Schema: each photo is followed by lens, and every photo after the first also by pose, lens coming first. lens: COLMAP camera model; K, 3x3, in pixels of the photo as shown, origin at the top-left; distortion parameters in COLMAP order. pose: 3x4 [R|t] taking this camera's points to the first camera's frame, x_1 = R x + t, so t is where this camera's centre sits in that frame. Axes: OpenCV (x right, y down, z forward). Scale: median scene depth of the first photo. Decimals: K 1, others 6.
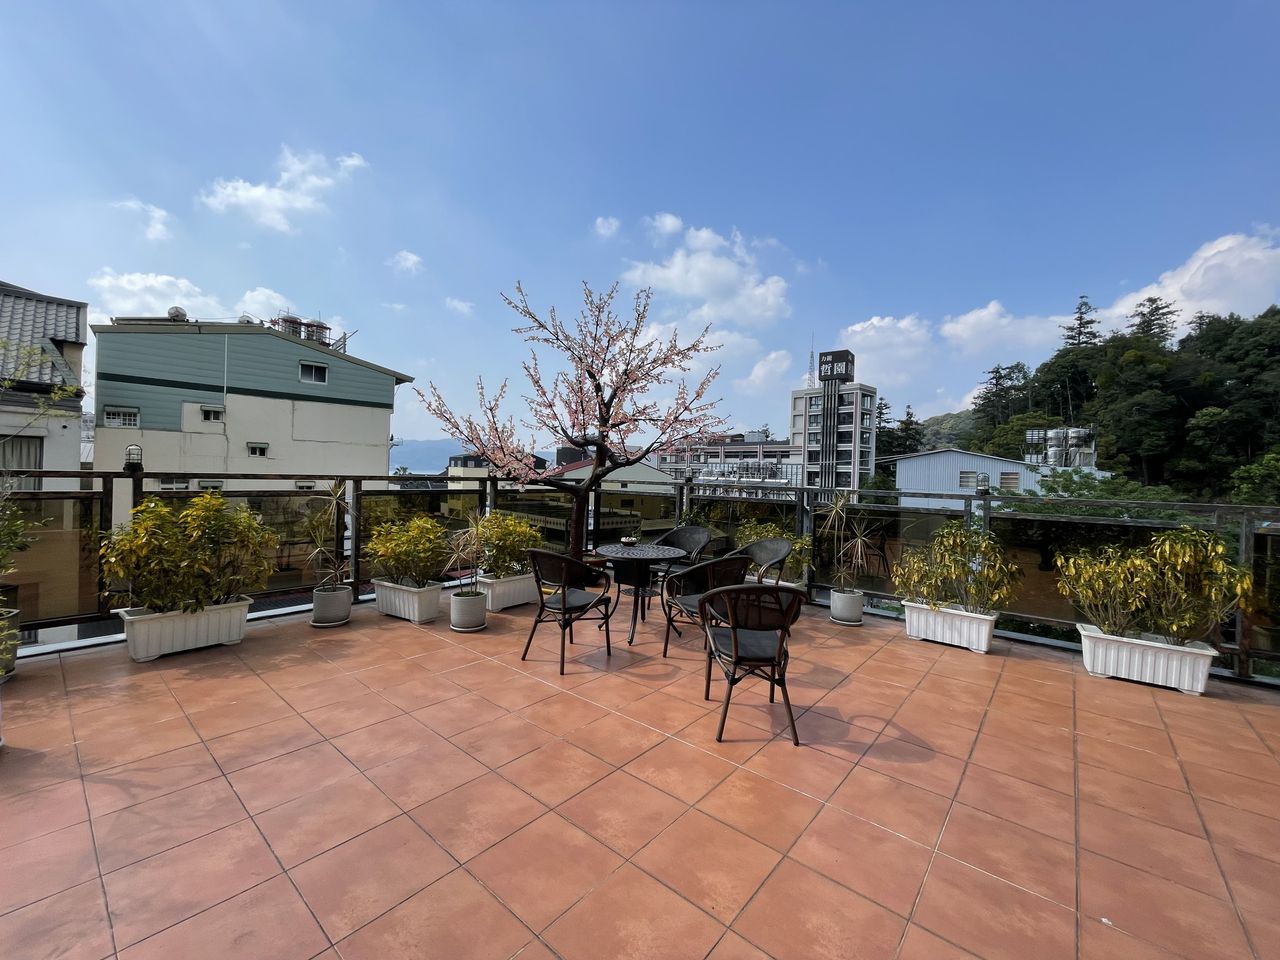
lens RADIAL K [[515.7, 0, 638.3], [0, 515.7, 476.7], [0, 0, 1]] dist [-0.005935, -0.000343]
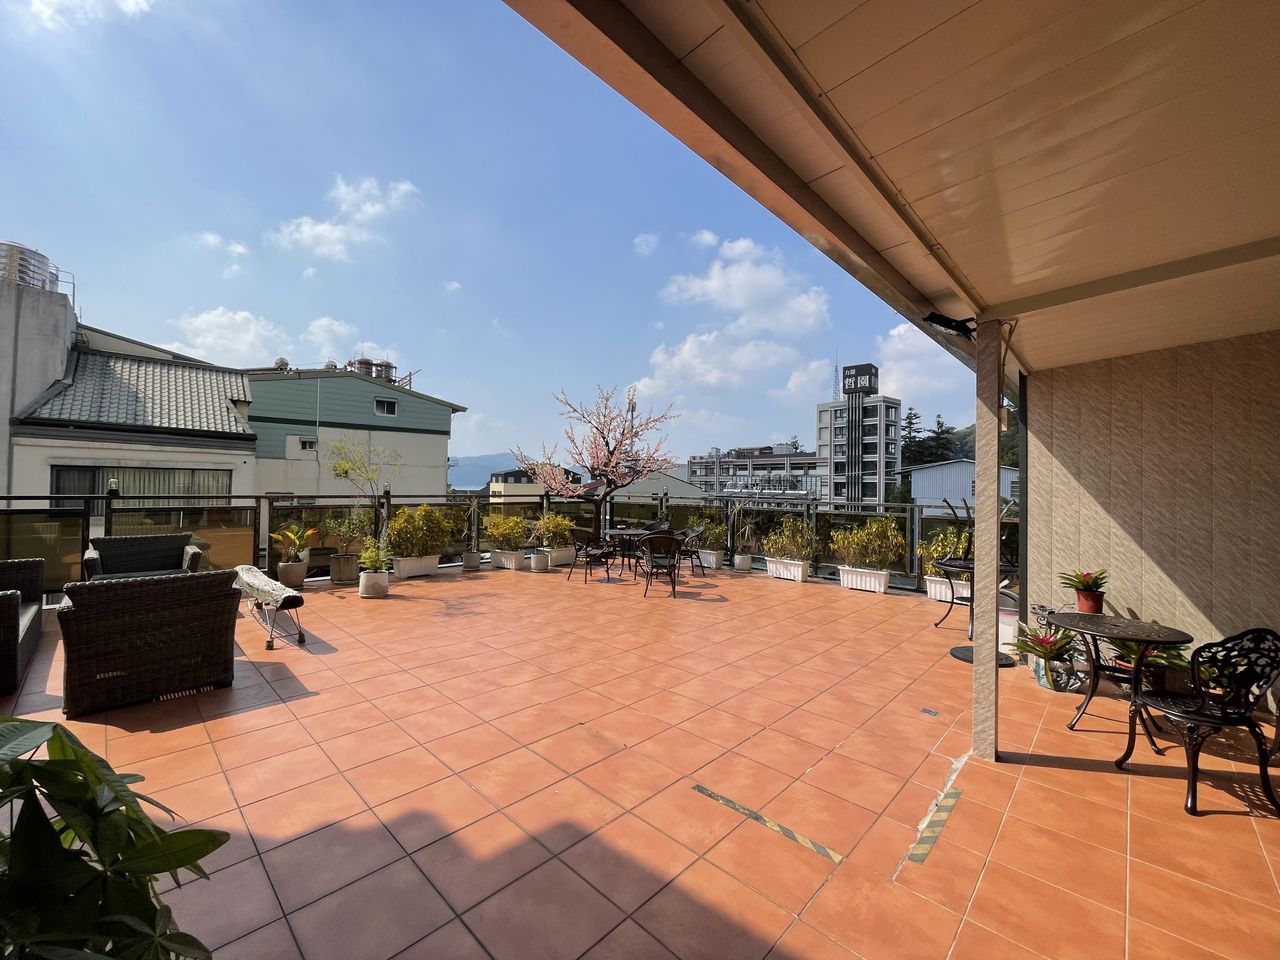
lens RADIAL K [[515.7, 0, 644.3], [0, 515.7, 484.1], [0, 0, 1]] dist [-0.005935, -0.000343]
pose [[0.998391, -0.013852, -0.054990, 0.071991], [0.013280, 0.999854, -0.010754, -0.005947], [0.055131, 0.010006, 0.998429, -0.375160]]
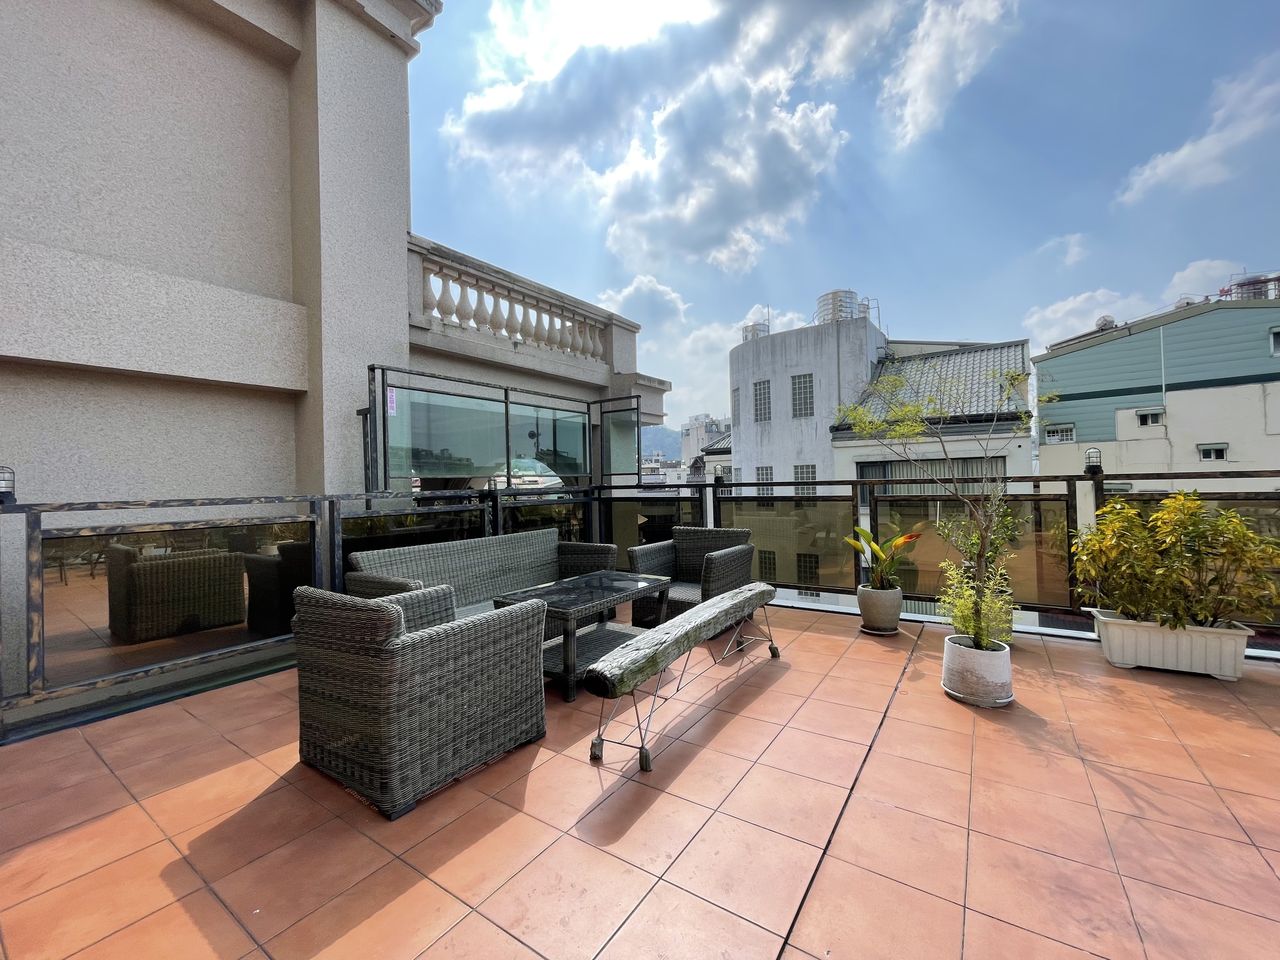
lens RADIAL K [[515.7, 0, 634.4], [0, 515.7, 475.0], [0, 0, 1]] dist [-0.005935, -0.000343]
pose [[0.089864, -0.049233, -0.994736, -0.019121], [0.022037, 0.998631, -0.047435, 0.006883], [0.995710, -0.017659, 0.090826, 0.000025]]
